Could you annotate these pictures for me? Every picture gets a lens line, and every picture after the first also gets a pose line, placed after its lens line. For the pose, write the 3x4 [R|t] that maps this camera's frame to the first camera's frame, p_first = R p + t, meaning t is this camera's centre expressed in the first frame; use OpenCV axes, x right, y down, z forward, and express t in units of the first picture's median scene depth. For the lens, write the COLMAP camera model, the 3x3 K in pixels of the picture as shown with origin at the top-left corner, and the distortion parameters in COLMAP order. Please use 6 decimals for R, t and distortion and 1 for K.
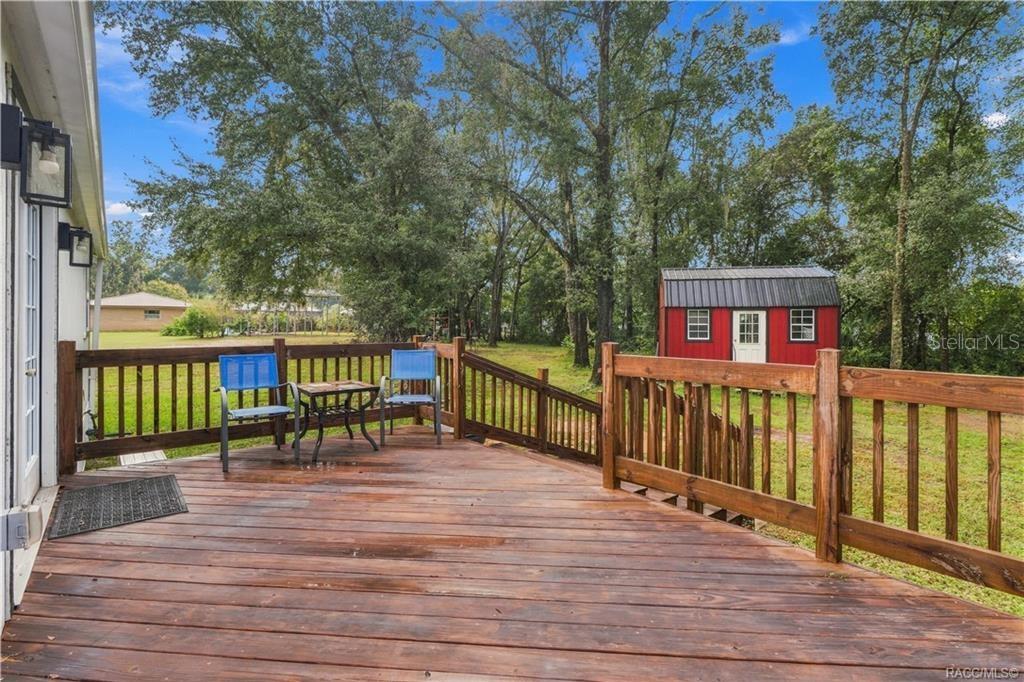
lens RADIAL K [[478.3, 0, 509.9], [0, 478.3, 328.2], [0, 0, 1]] dist [-0.000184, -0.000004]
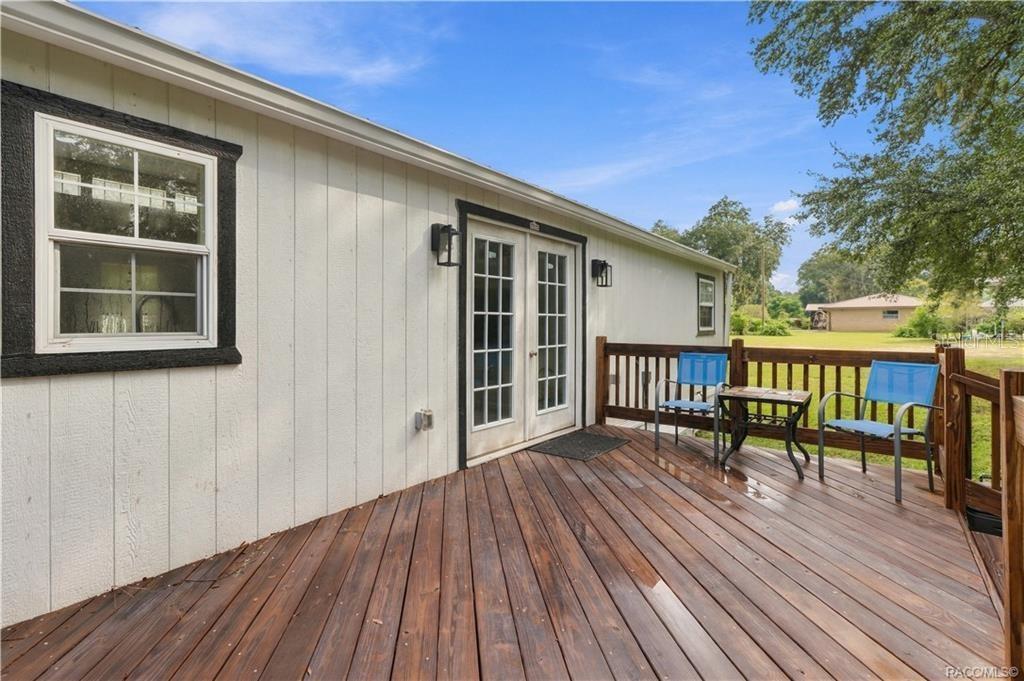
lens RADIAL K [[478.3, 0, 509.9], [0, 478.3, 327.7], [0, 0, 1]] dist [-0.000184, -0.000004]
pose [[0.204479, 0.002094, -0.978869, 0.158943], [-0.004970, 0.999987, 0.001101, -0.001010], [0.978858, 0.004640, 0.204487, 0.125705]]
